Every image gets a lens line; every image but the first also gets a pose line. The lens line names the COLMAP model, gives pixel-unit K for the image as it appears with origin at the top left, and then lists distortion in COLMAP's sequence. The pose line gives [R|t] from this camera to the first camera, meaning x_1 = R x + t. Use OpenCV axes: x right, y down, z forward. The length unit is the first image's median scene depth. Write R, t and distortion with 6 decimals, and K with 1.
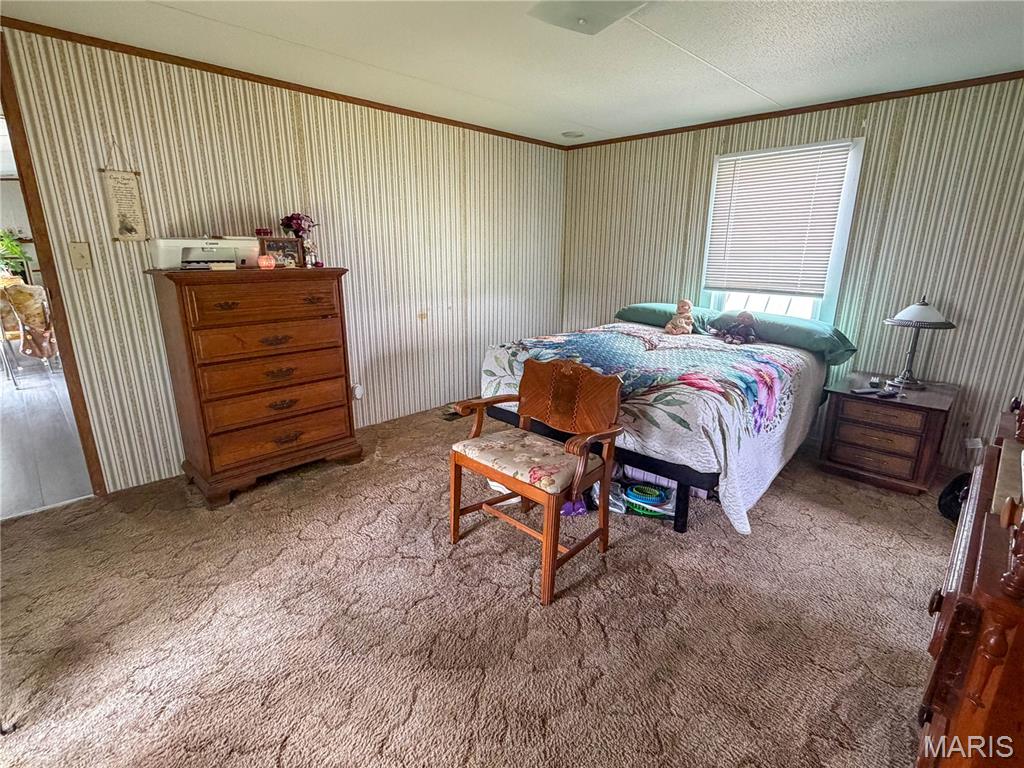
lens RADIAL K [[497.5, 0, 512.1], [0, 497.5, 387.8], [0, 0, 1]] dist [-0.001743, -0.000297]
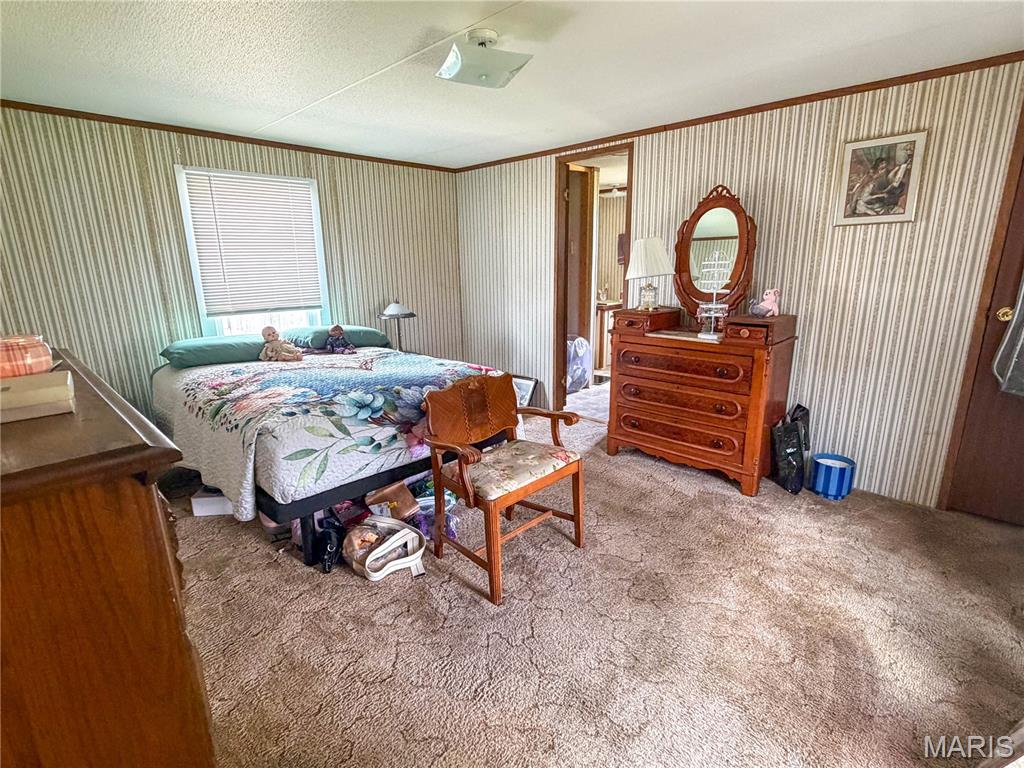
lens RADIAL K [[497.5, 0, 512.1], [0, 497.5, 387.8], [0, 0, 1]] dist [-0.001743, -0.000297]
pose [[-0.020510, -0.253868, 0.967021, -0.699586], [0.279242, 0.927278, 0.249357, -0.206828], [-0.960002, 0.275148, 0.051872, 0.651165]]
